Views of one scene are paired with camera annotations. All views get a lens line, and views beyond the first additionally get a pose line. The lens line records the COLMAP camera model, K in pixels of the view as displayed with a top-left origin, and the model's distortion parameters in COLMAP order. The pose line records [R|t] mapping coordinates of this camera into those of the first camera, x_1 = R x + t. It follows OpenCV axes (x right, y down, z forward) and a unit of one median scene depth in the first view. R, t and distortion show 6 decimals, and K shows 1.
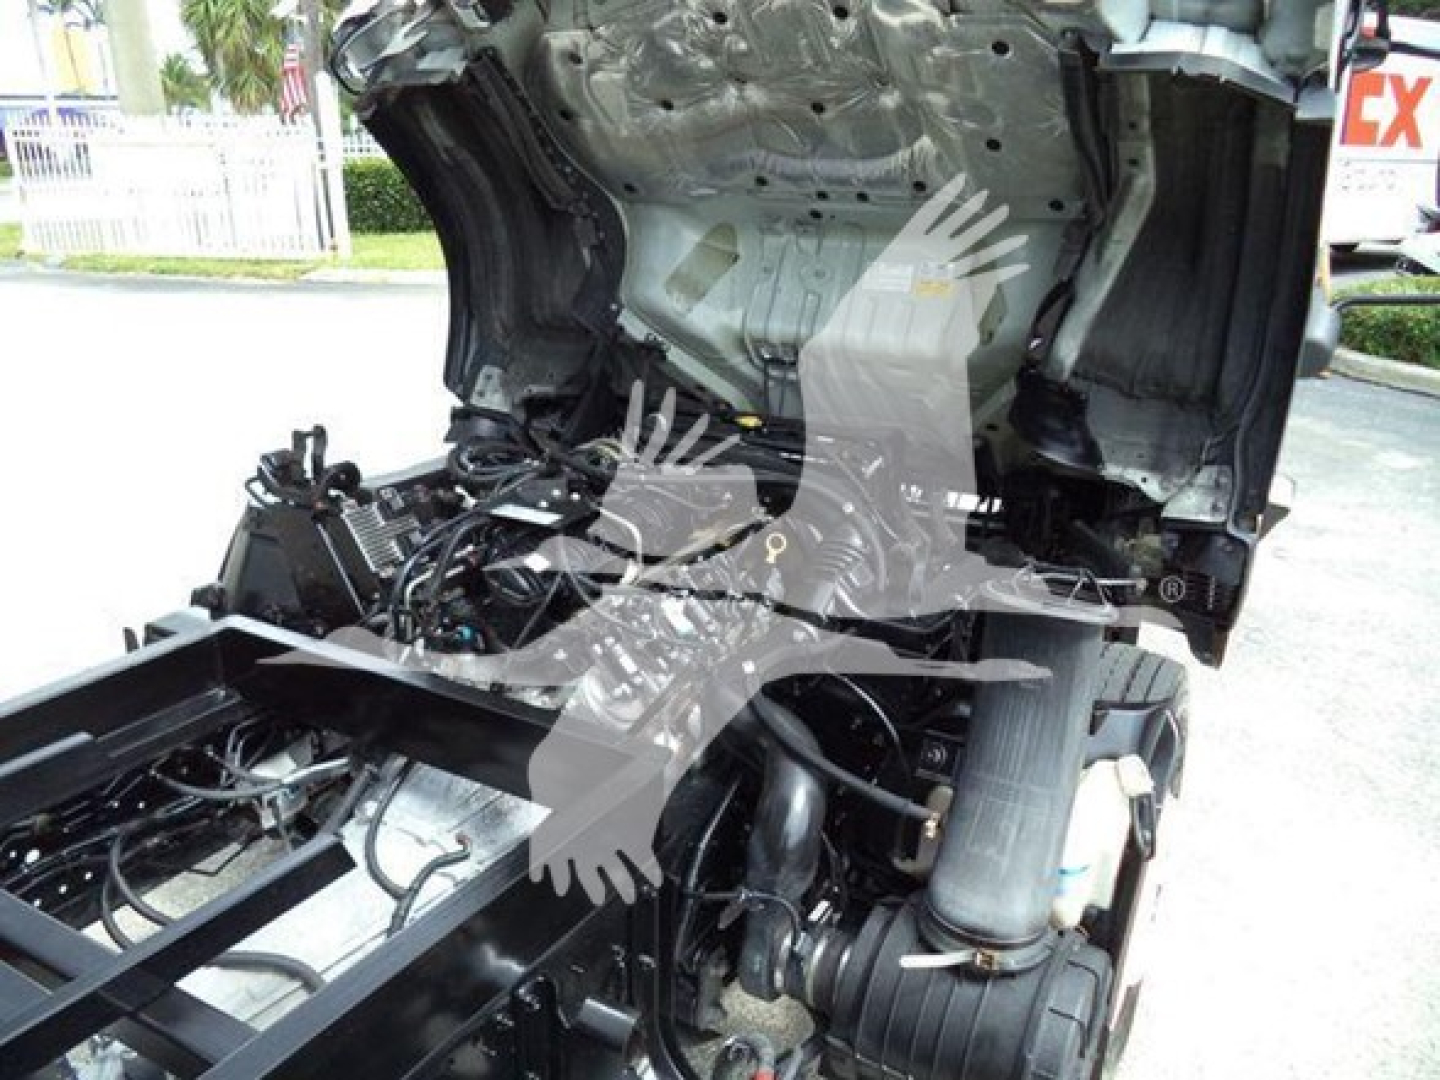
lens RADIAL K [[1147.3, 0, 729.4], [0, 1147.3, 547.5], [0, 0, 1]] dist [-0.028380, 0.000601]
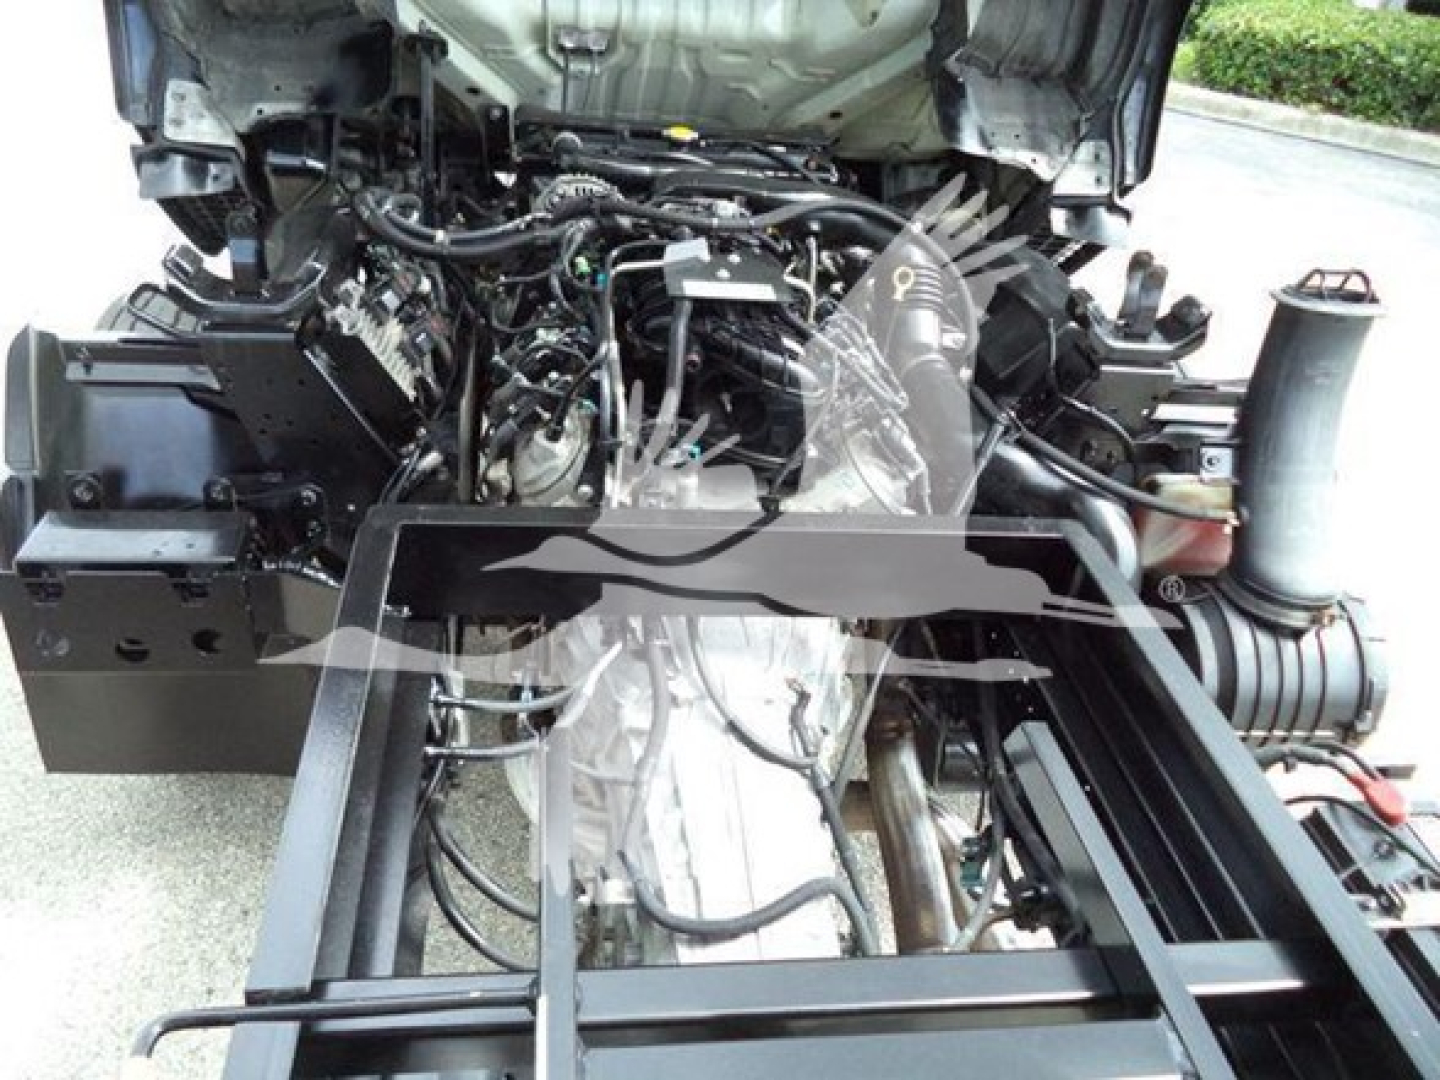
lens RADIAL K [[1147.3, 0, 729.4], [0, 1147.3, 547.5], [0, 0, 1]] dist [-0.028380, 0.000601]
pose [[0.795791, -0.284142, 0.534772, -0.510942], [0.121420, 0.940020, 0.318779, -0.089948], [-0.593274, -0.188749, 0.782559, 0.260429]]
